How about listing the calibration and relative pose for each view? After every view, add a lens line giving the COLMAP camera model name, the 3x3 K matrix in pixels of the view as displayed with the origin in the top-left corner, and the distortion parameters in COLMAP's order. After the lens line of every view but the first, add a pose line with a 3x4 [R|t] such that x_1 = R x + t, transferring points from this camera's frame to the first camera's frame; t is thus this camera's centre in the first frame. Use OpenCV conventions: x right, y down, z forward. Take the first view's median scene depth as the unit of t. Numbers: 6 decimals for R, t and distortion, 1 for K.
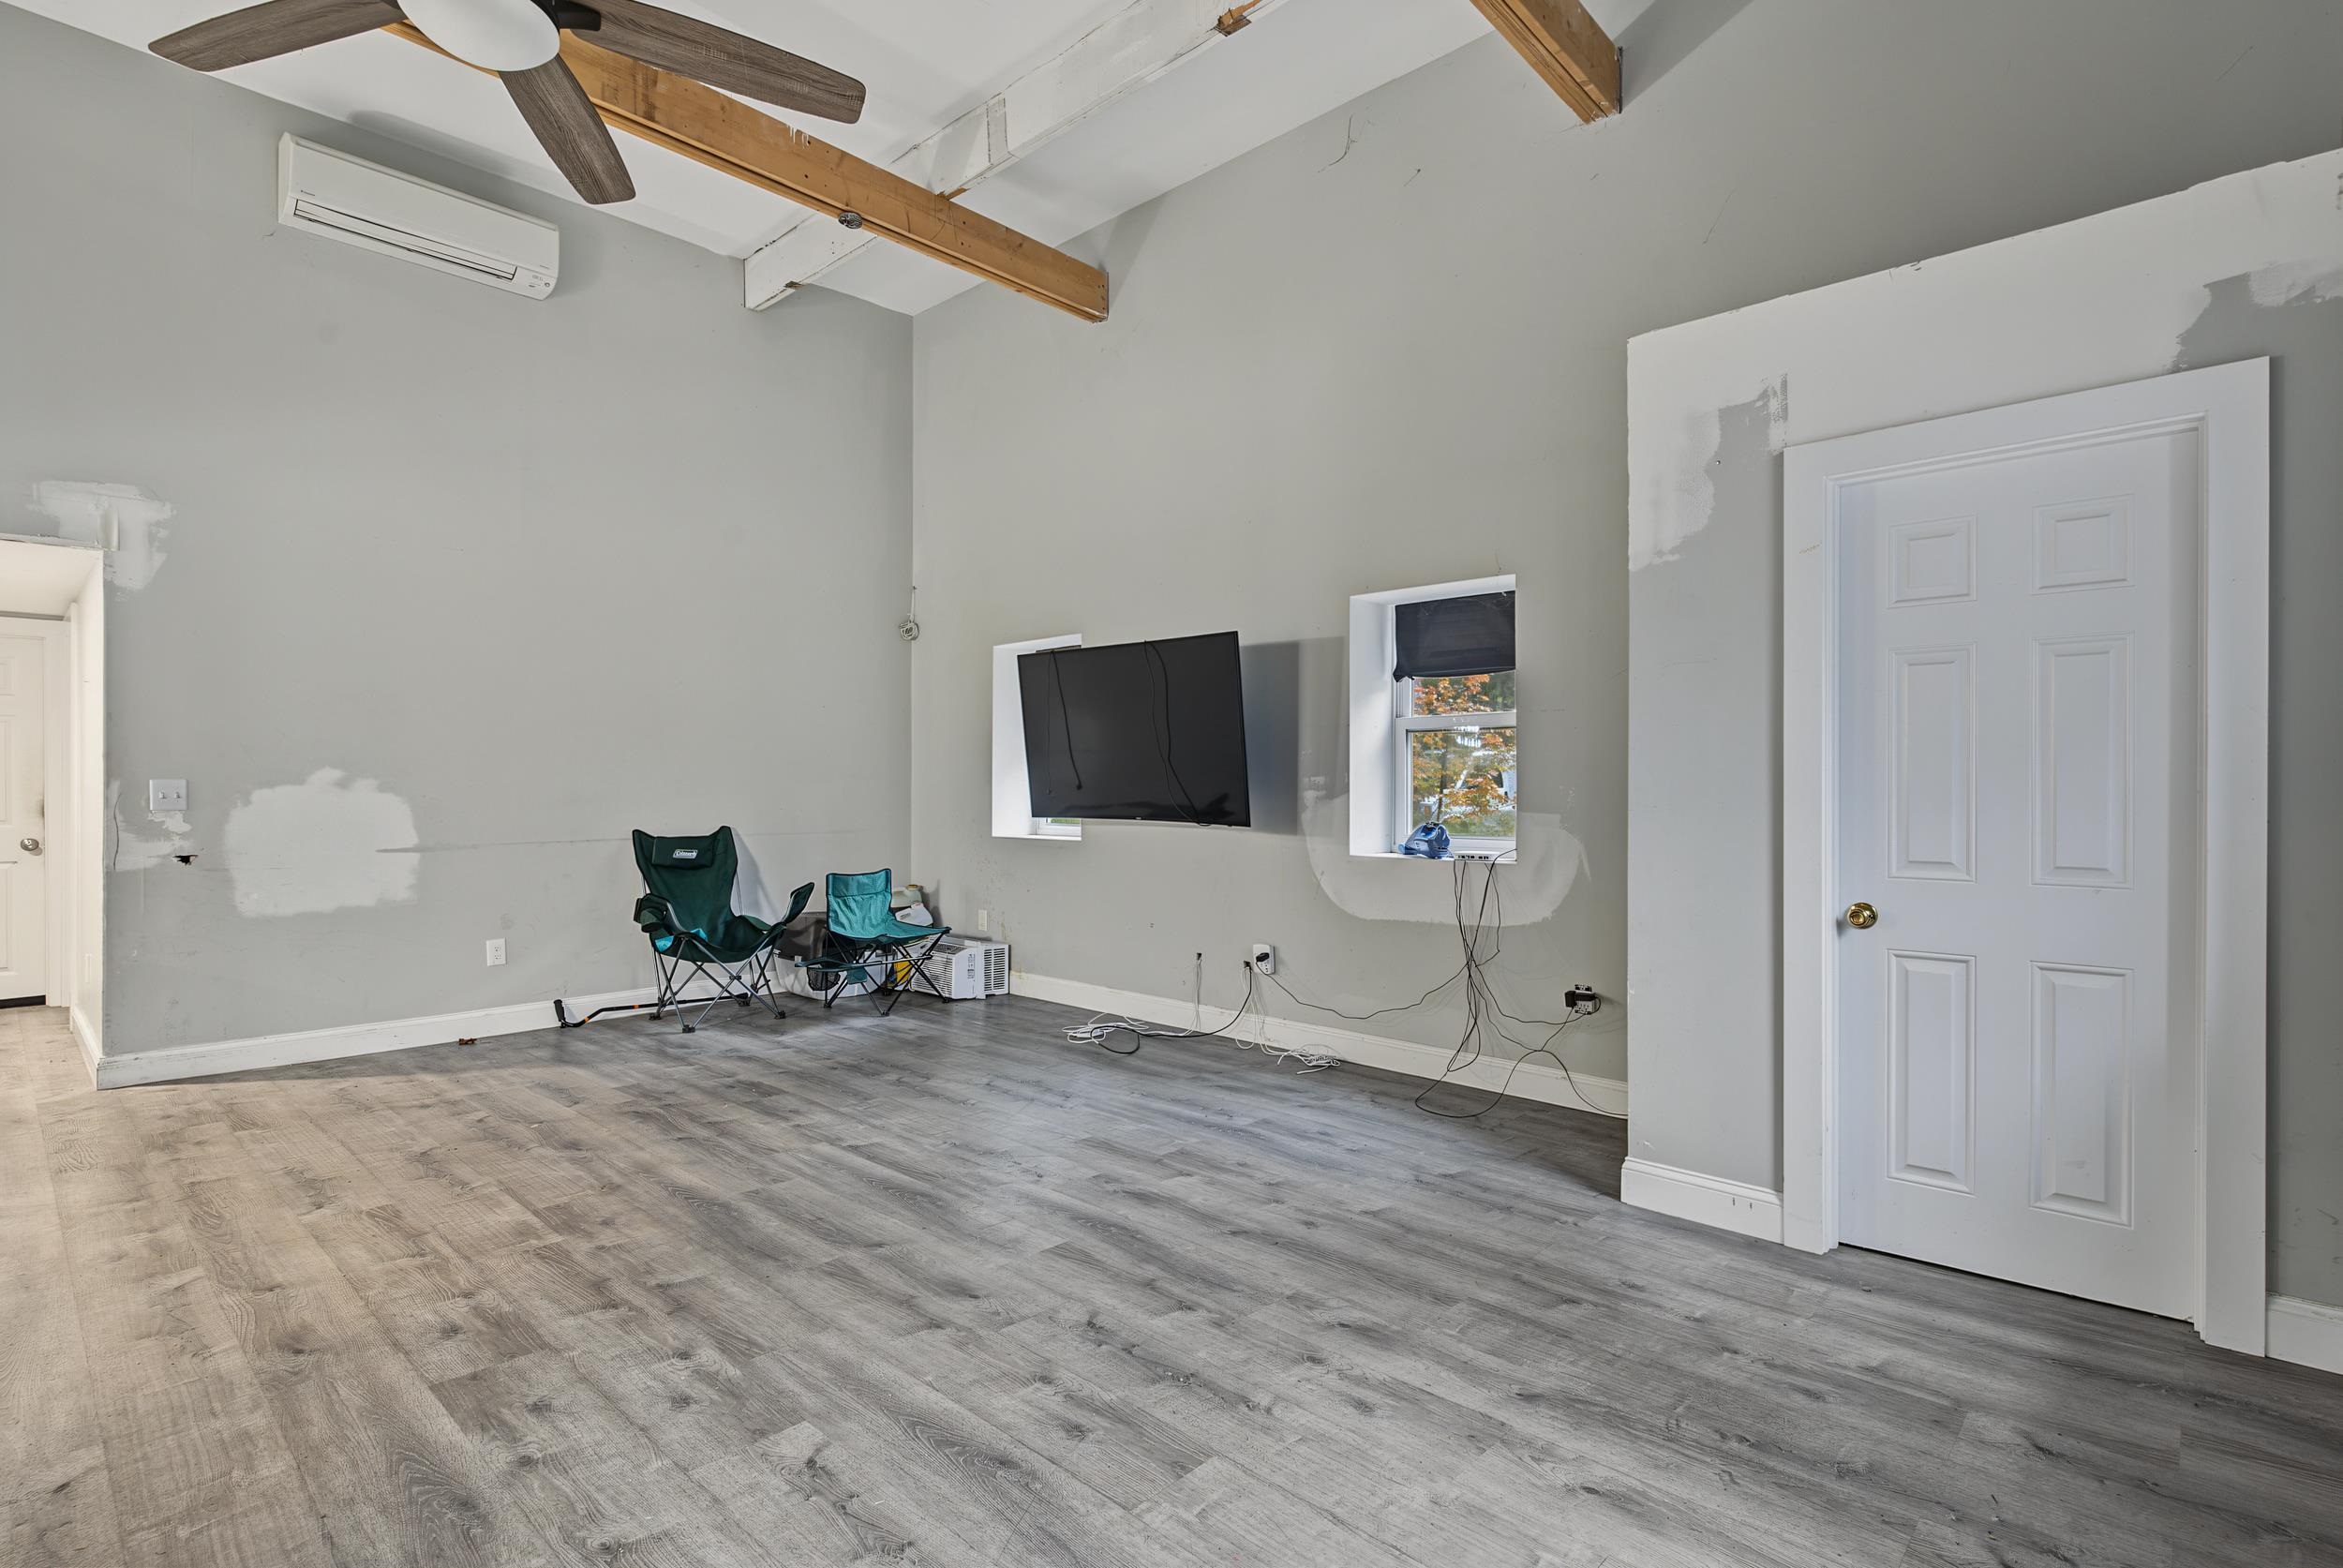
lens RADIAL K [[1129.5, 0, 1168.9], [0, 1129.5, 784.3], [0, 0, 1]] dist [-0.001408, -0.000054]
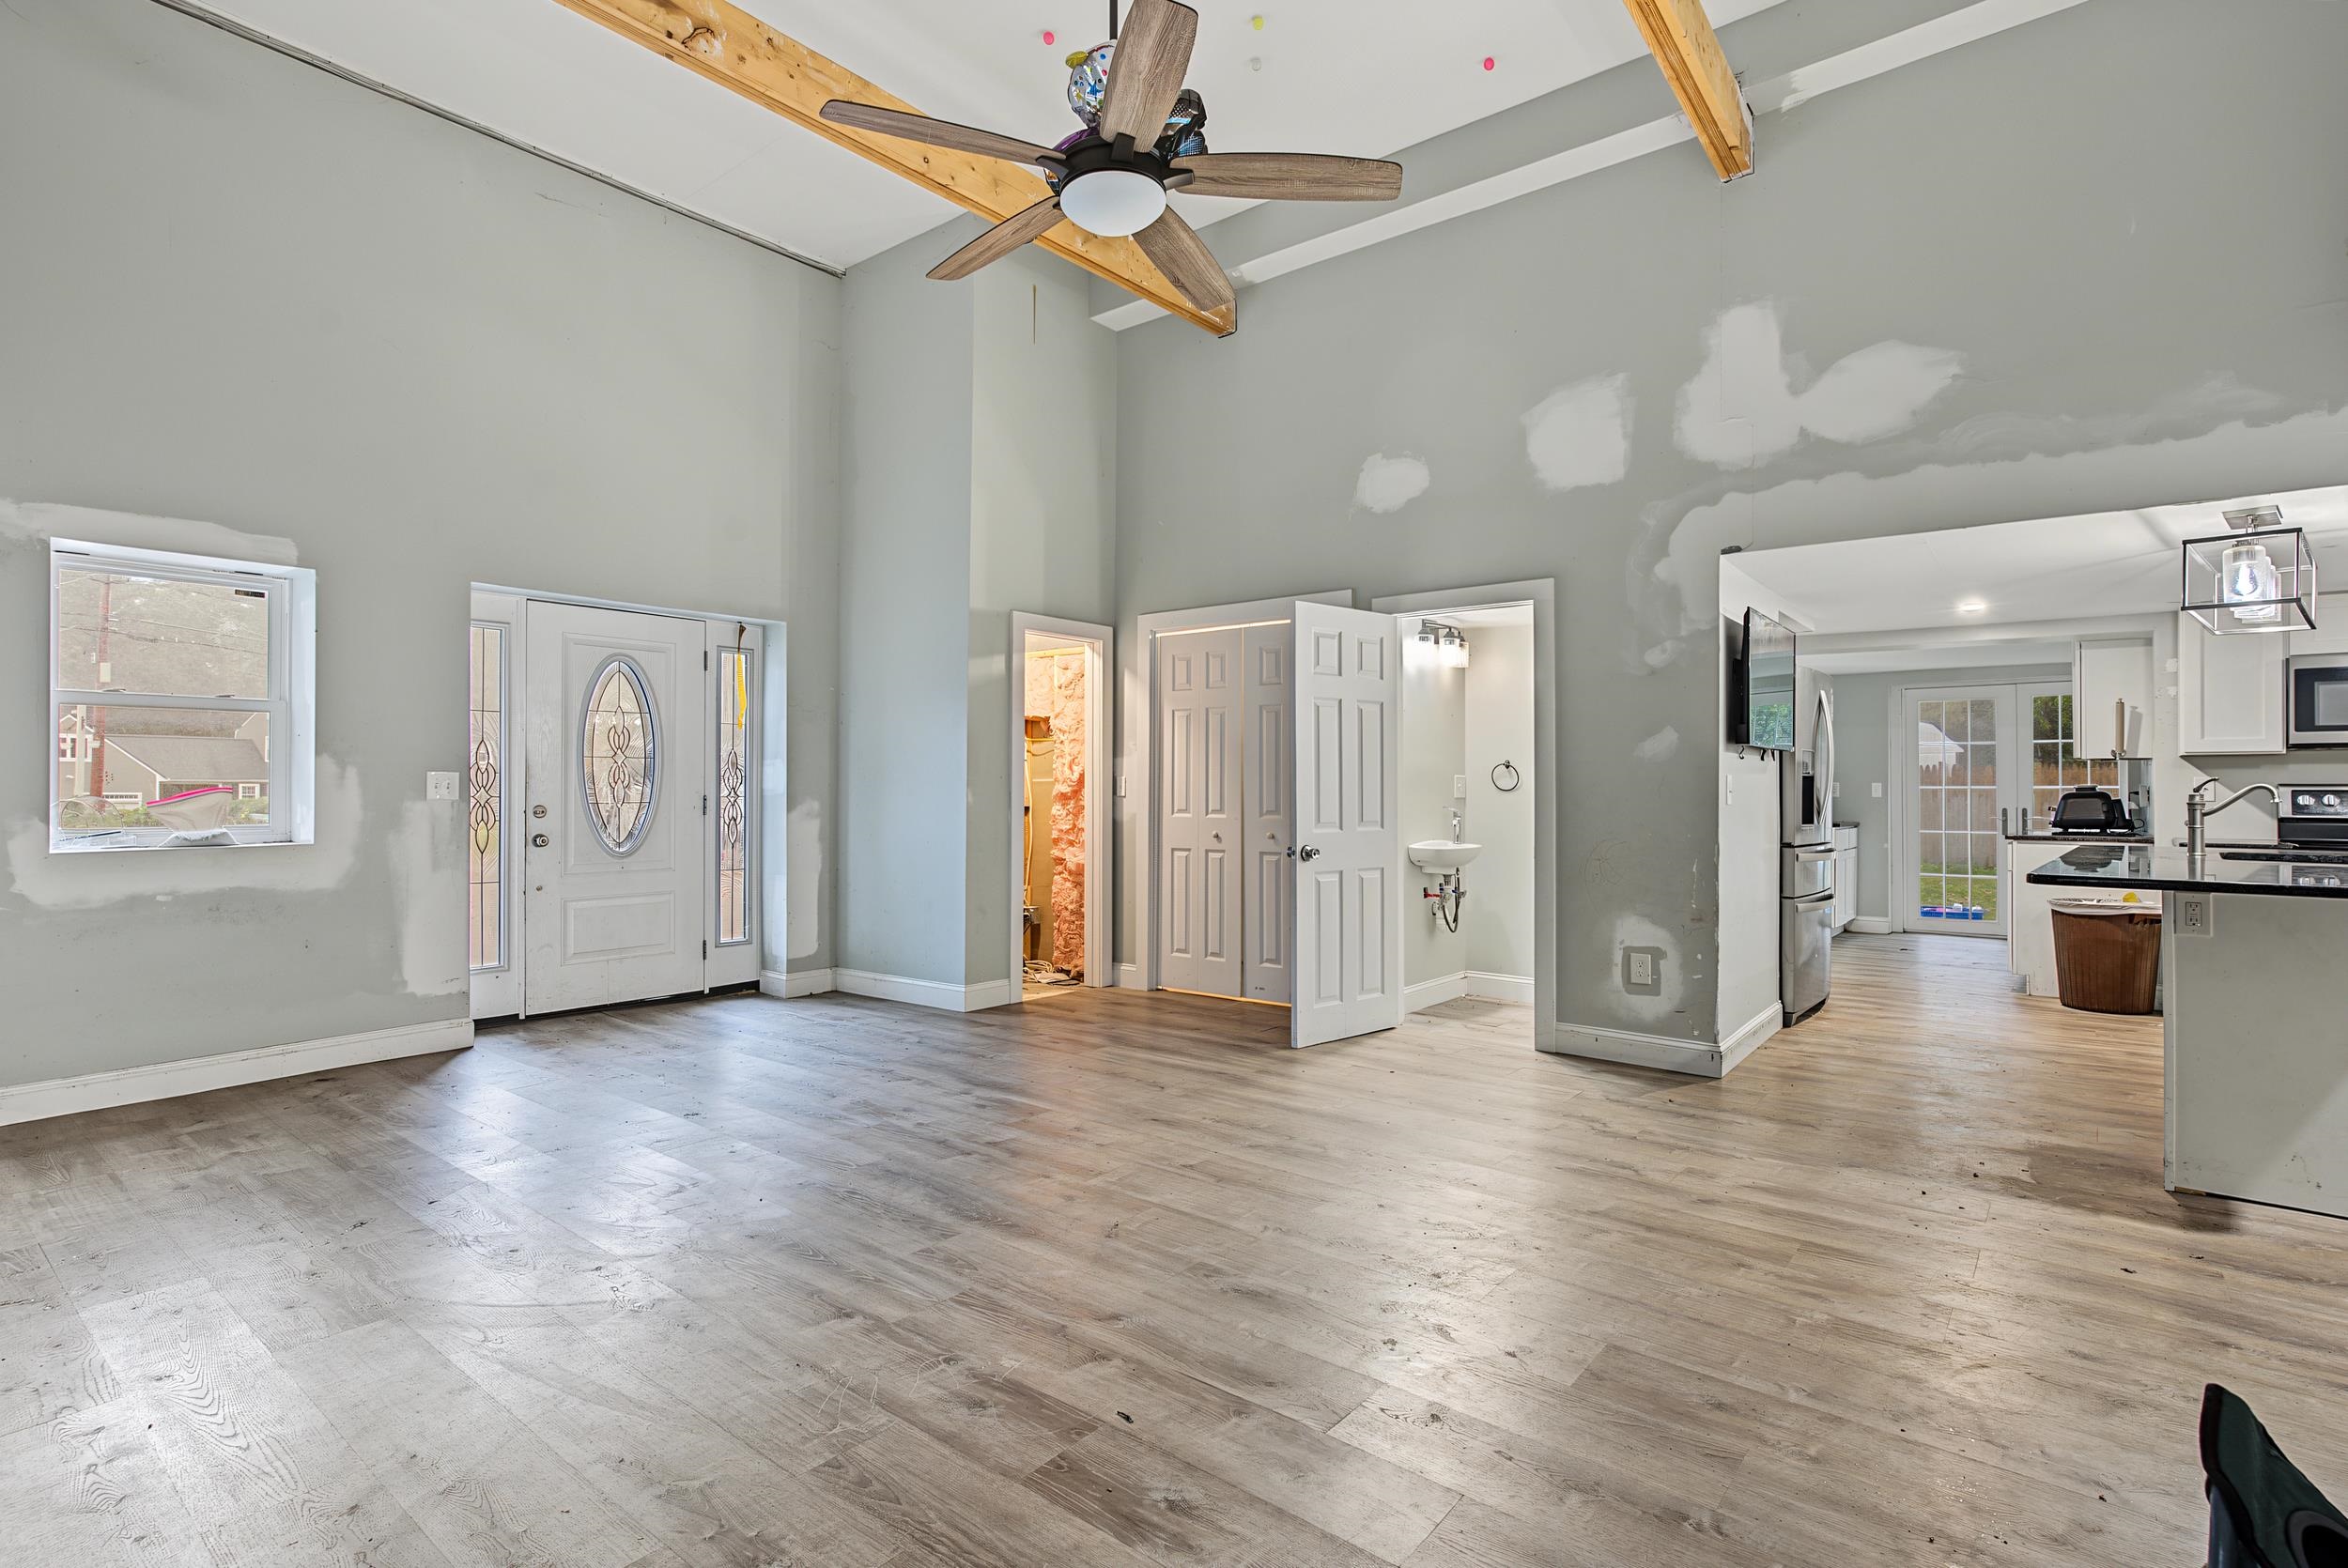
lens RADIAL K [[1131.7, 0, 1177.4], [0, 1131.7, 781.8], [0, 0, 1]] dist [-0.001408, -0.000054]
pose [[-0.997093, -0.000380, -0.076195, -0.501660], [0.000208, 0.999970, -0.007718, 0.010060], [0.076195, -0.007711, -0.997063, 1.990827]]
